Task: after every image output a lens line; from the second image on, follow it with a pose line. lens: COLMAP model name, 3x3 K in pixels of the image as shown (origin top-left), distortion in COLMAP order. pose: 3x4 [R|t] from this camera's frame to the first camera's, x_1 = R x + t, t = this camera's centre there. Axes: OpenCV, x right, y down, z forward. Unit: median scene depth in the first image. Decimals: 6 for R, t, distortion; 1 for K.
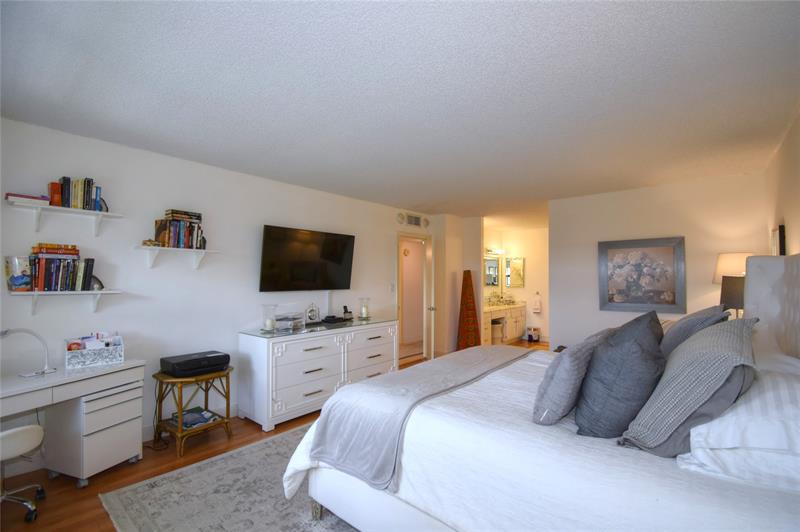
lens RADIAL K [[364.4, 0, 406.6], [0, 364.4, 270.3], [0, 0, 1]] dist [-0.004743, -0.009659]
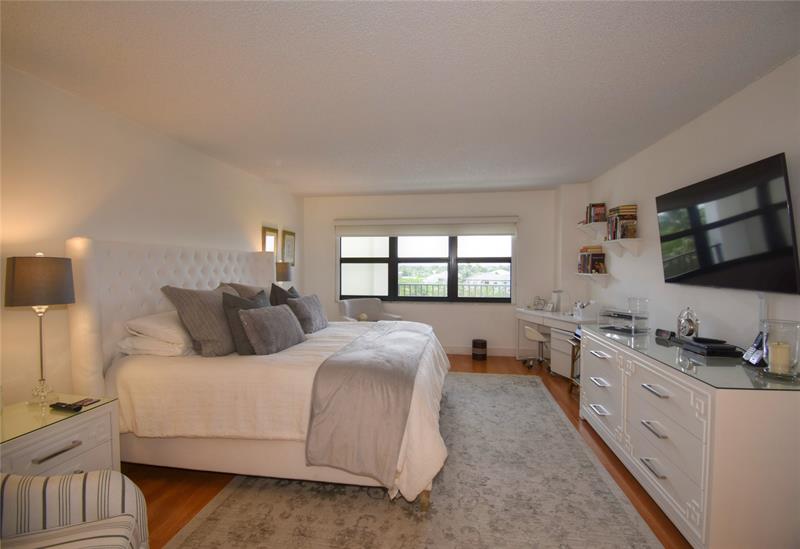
lens RADIAL K [[375.7, 0, 404.9], [0, 375.7, 274.8], [0, 0, 1]] dist [-0.004067, -0.000920]
pose [[-0.867294, 0.005996, -0.497760, 0.711227], [0.006726, 0.999977, 0.000327, 0.052421], [0.497751, -0.003065, -0.867315, 2.110893]]
